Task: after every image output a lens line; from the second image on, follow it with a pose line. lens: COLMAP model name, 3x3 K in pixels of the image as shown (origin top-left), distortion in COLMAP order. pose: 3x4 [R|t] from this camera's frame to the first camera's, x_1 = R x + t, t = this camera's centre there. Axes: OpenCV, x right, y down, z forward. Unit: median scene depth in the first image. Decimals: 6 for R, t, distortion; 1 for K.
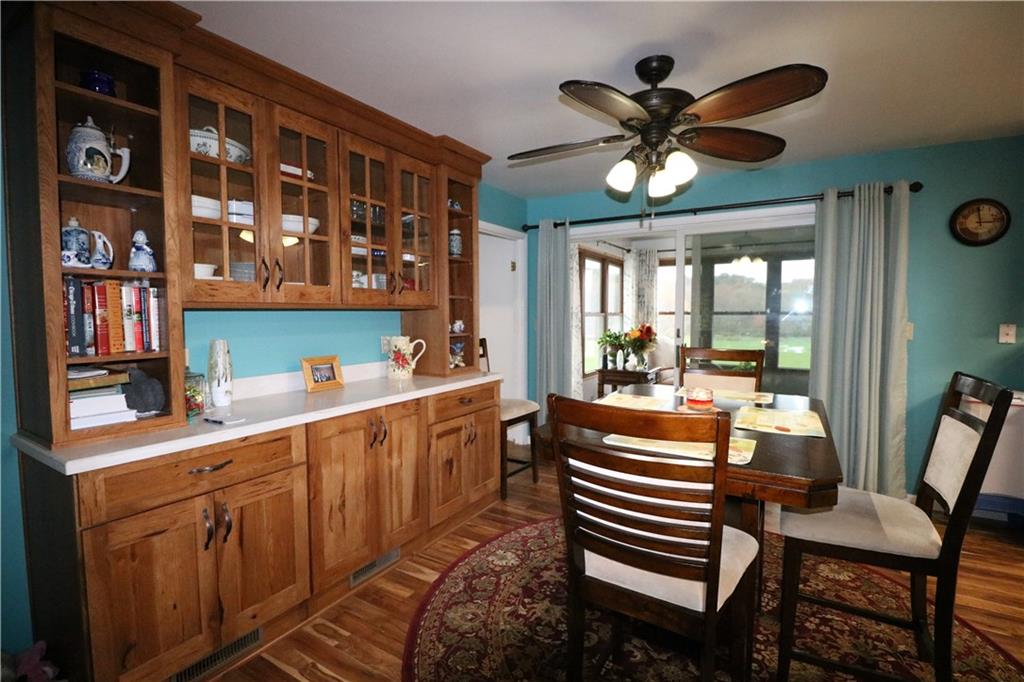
lens RADIAL K [[472.5, 0, 508.2], [0, 472.5, 338.0], [0, 0, 1]] dist [-0.002190, -0.014636]
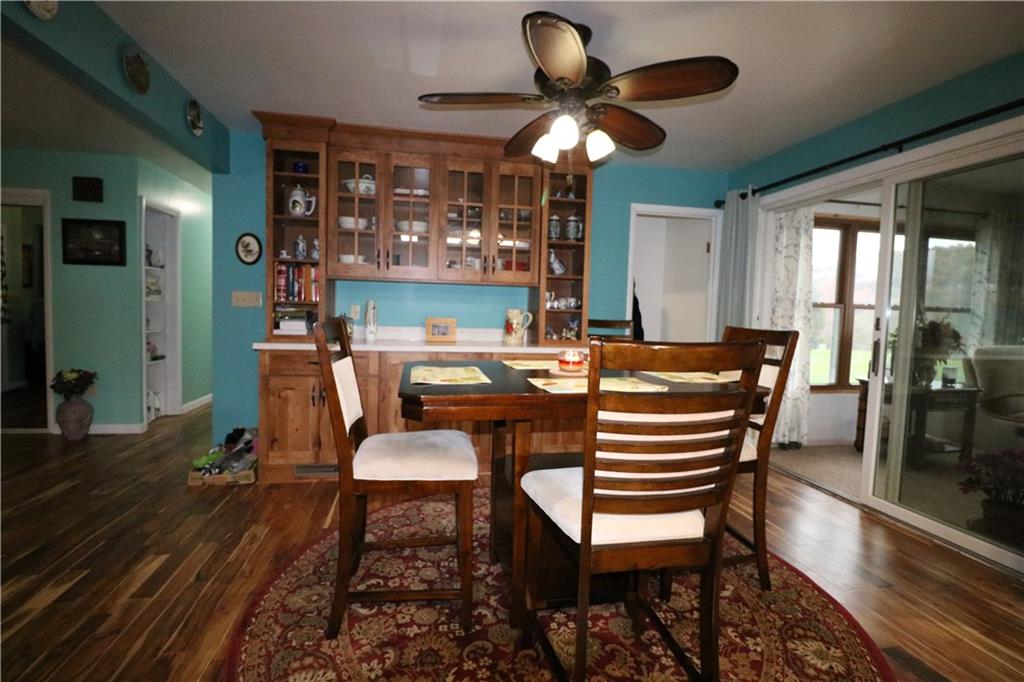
lens RADIAL K [[480.4, 0, 506.9], [0, 480.4, 336.7], [0, 0, 1]] dist [-0.011462, -0.000779]
pose [[0.675884, 0.062796, -0.734328, 0.840000], [-0.070536, 0.997301, 0.020362, 0.054433], [0.733625, 0.038034, 0.678490, 0.172956]]
